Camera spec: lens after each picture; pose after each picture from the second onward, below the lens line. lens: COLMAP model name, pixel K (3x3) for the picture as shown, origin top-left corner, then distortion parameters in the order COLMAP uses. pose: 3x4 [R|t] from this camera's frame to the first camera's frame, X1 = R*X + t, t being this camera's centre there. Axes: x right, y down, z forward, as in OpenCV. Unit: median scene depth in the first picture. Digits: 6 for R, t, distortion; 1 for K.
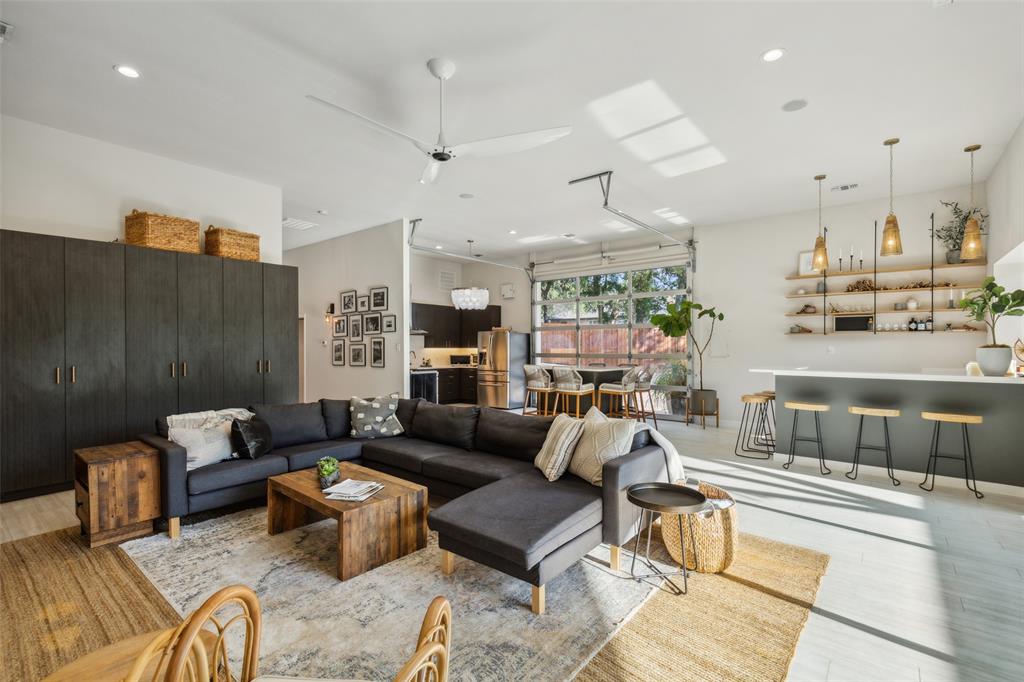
lens RADIAL K [[462.5, 0, 511.0], [0, 462.5, 343.2], [0, 0, 1]] dist [0.005272, -0.000476]
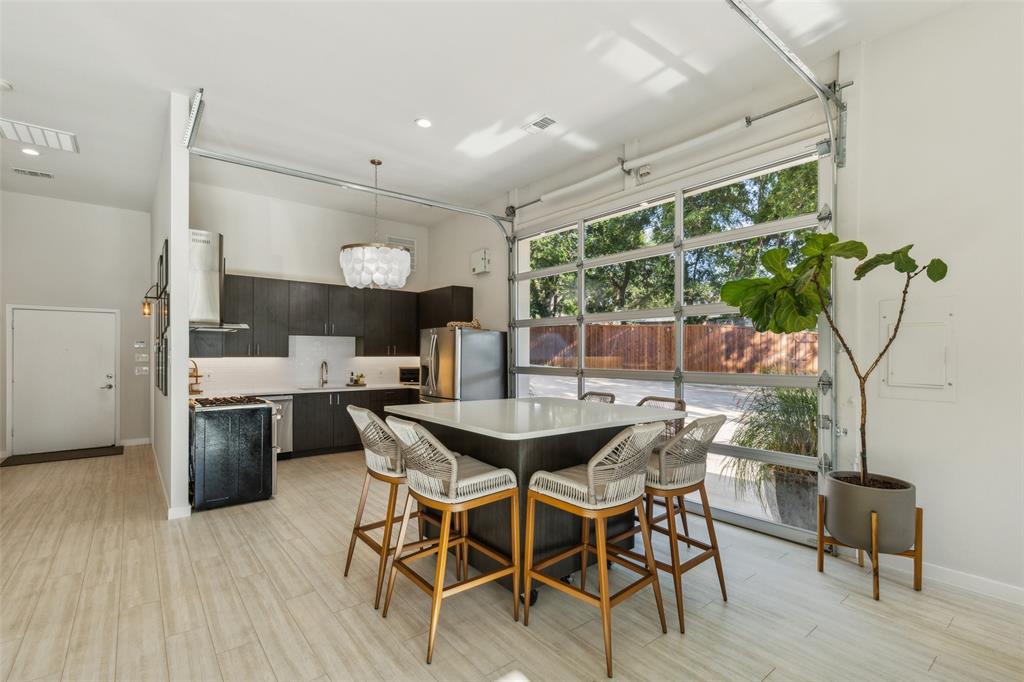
lens RADIAL K [[462.5, 0, 513.3], [0, 462.5, 350.1], [0, 0, 1]] dist [0.005272, -0.000476]
pose [[0.979506, 0.000741, -0.201412, 0.209633], [-0.000311, 0.999998, 0.002163, 0.000202], [0.201413, -0.002056, 0.979504, 0.575099]]
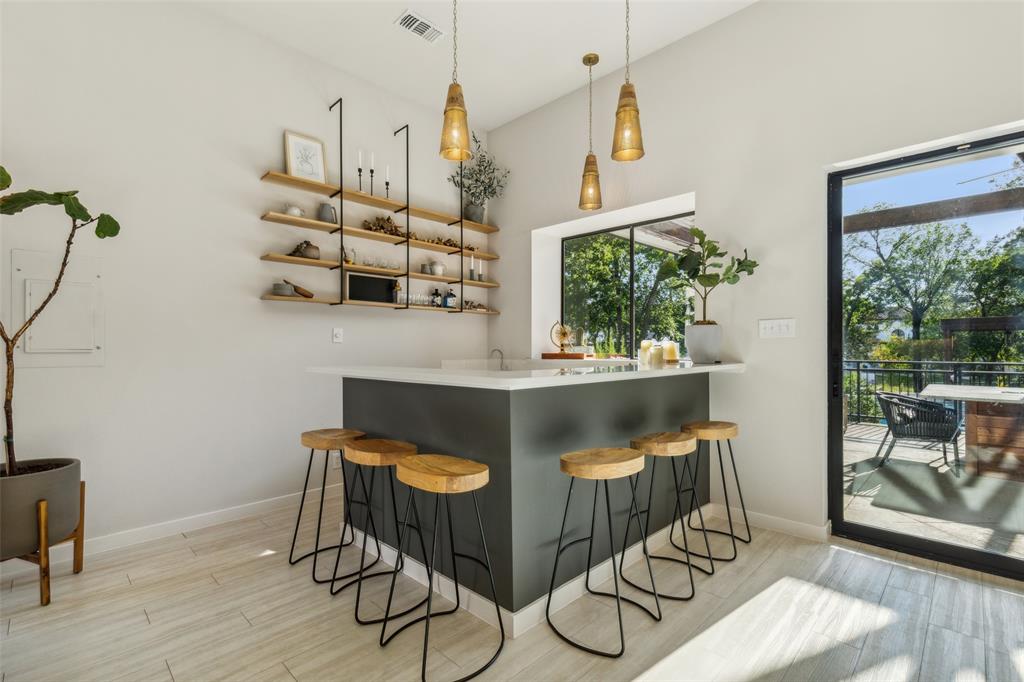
lens RADIAL K [[462.5, 0, 534.2], [0, 462.5, 347.4], [0, 0, 1]] dist [0.005272, -0.000476]
pose [[0.070540, -0.008901, 0.997469, 0.144681], [-0.006019, 0.999938, 0.009349, 0.021224], [-0.997491, -0.006663, 0.070482, 0.642212]]
